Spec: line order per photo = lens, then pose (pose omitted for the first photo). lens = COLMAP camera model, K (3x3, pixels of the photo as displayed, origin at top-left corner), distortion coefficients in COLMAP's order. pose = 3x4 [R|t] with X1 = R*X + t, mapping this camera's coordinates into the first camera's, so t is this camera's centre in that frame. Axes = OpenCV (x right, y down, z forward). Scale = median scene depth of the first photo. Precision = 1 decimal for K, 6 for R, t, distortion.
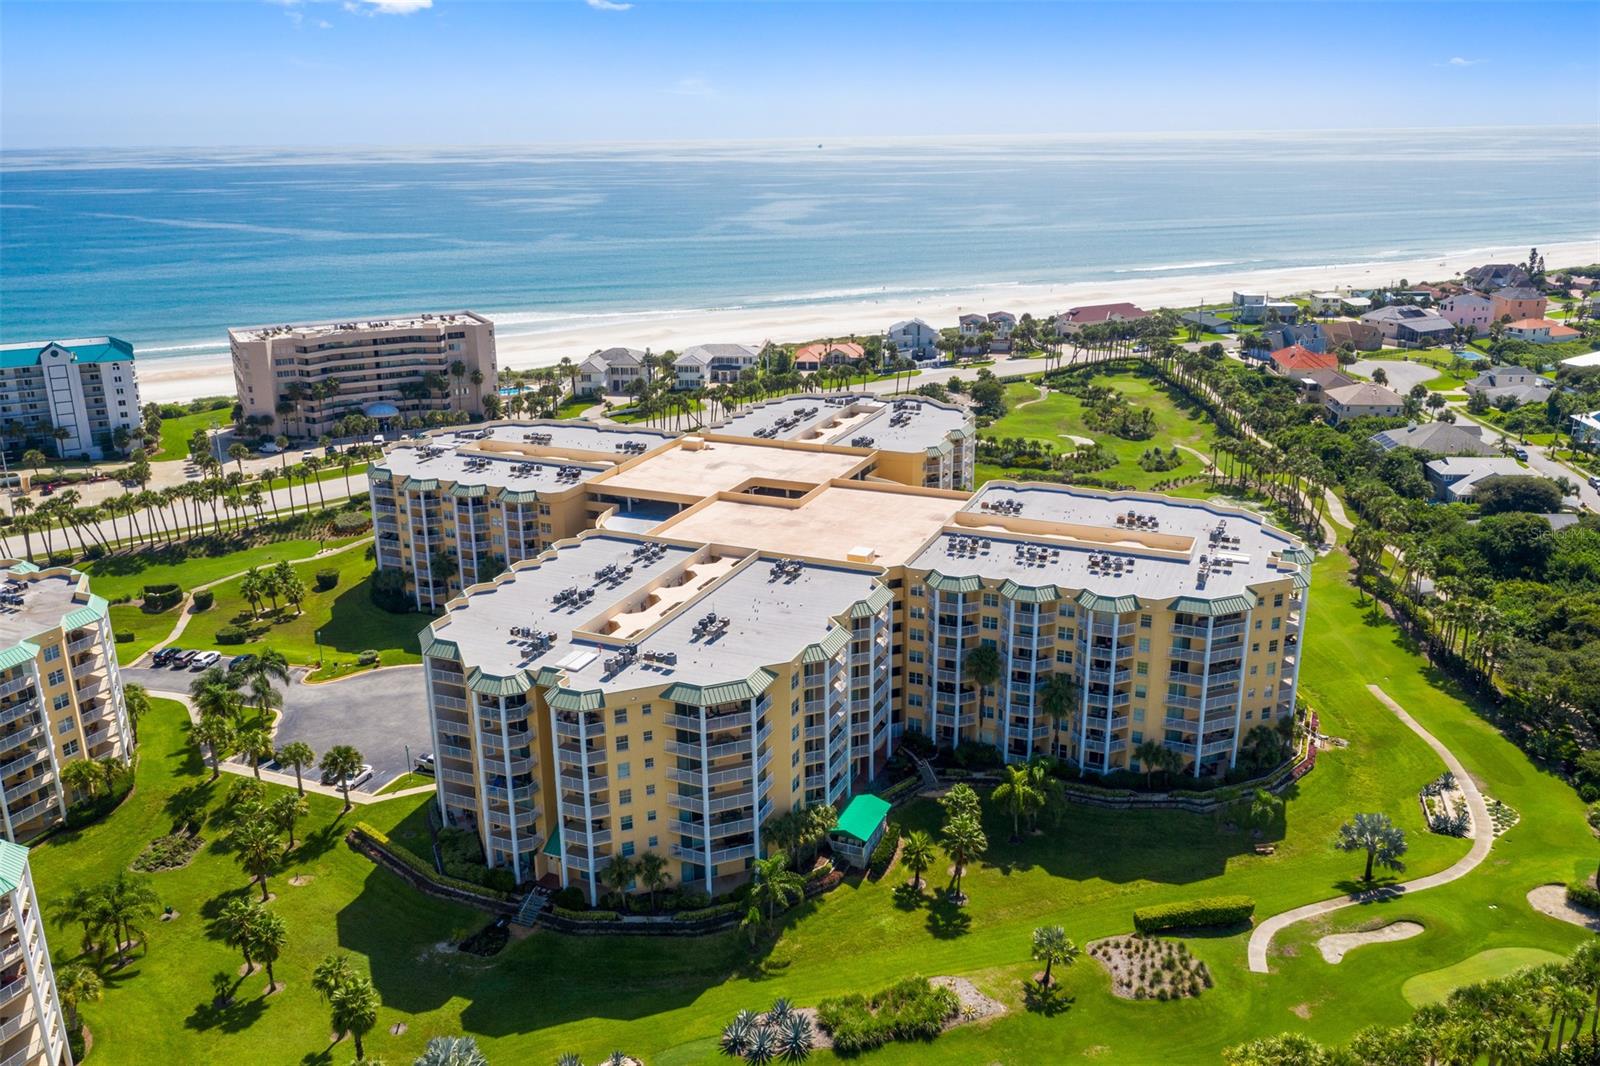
lens RADIAL K [[1290.8, 0, 855.7], [0, 1290.8, 529.9], [0, 0, 1]] dist [-0.003531, 0.007873]
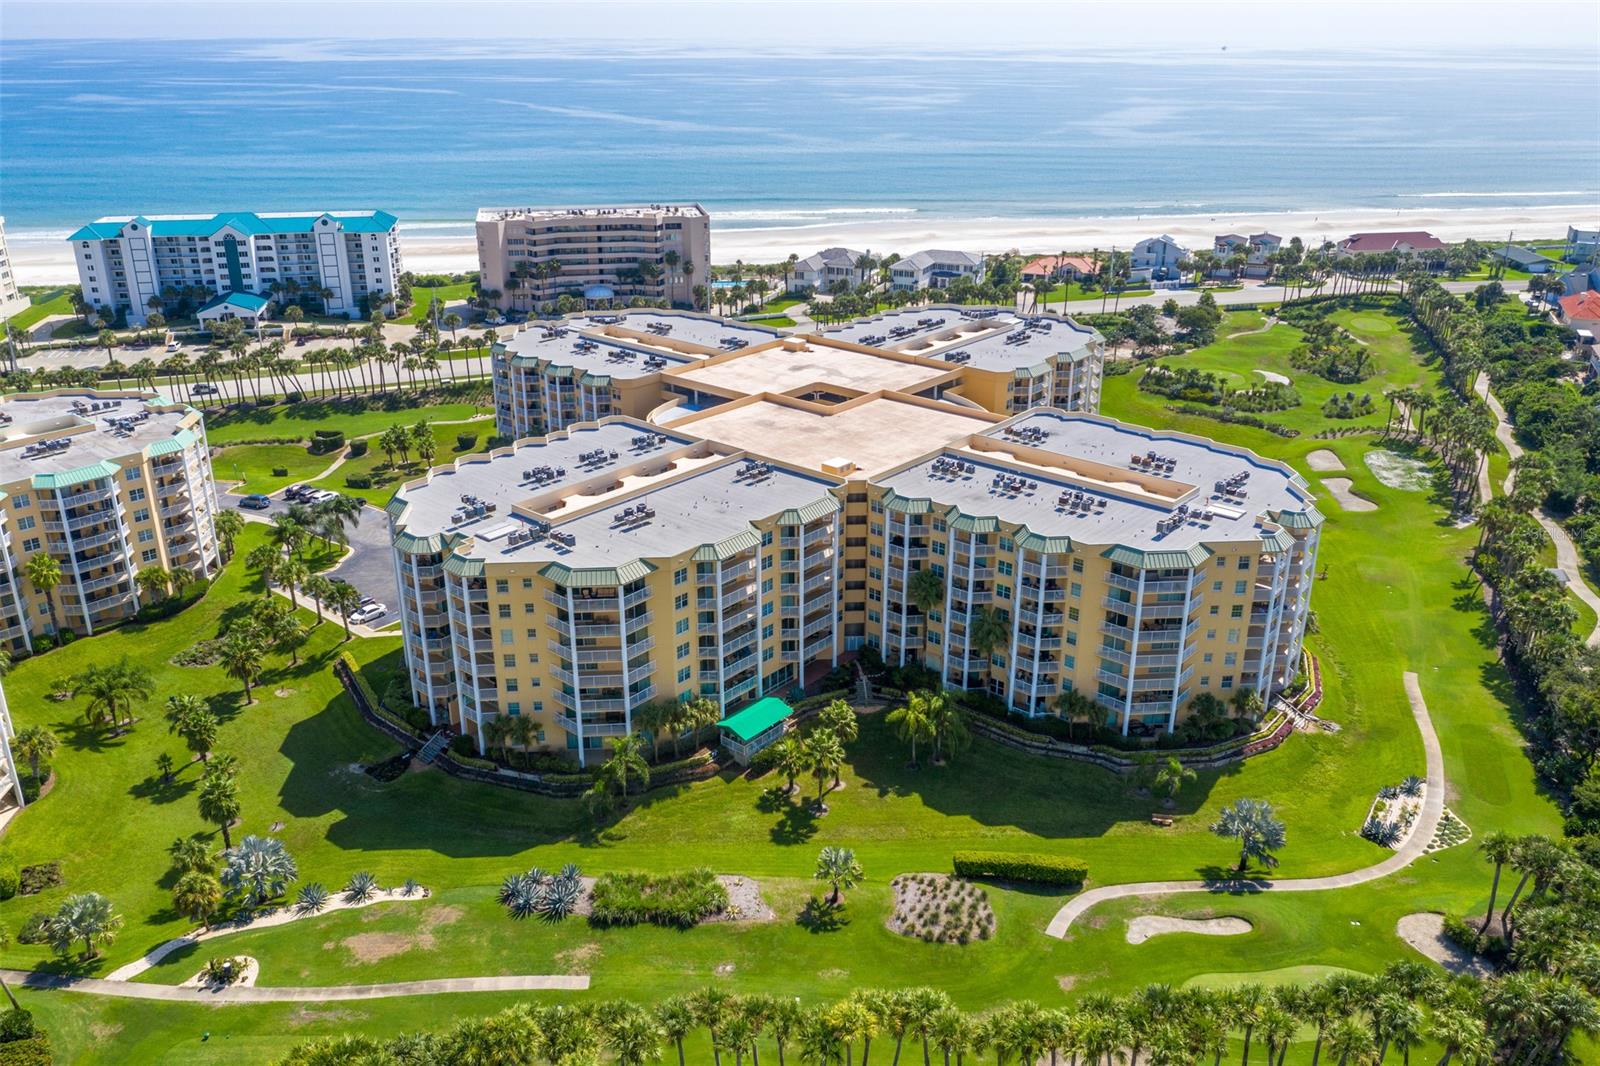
lens RADIAL K [[1290.8, 0, 855.7], [0, 1290.8, 529.9], [0, 0, 1]] dist [-0.003531, 0.007873]
pose [[0.953731, 0.119627, -0.275839, 0.257512], [-0.099971, 0.991413, 0.084302, -0.014800], [0.283555, -0.052826, 0.957500, 0.035640]]
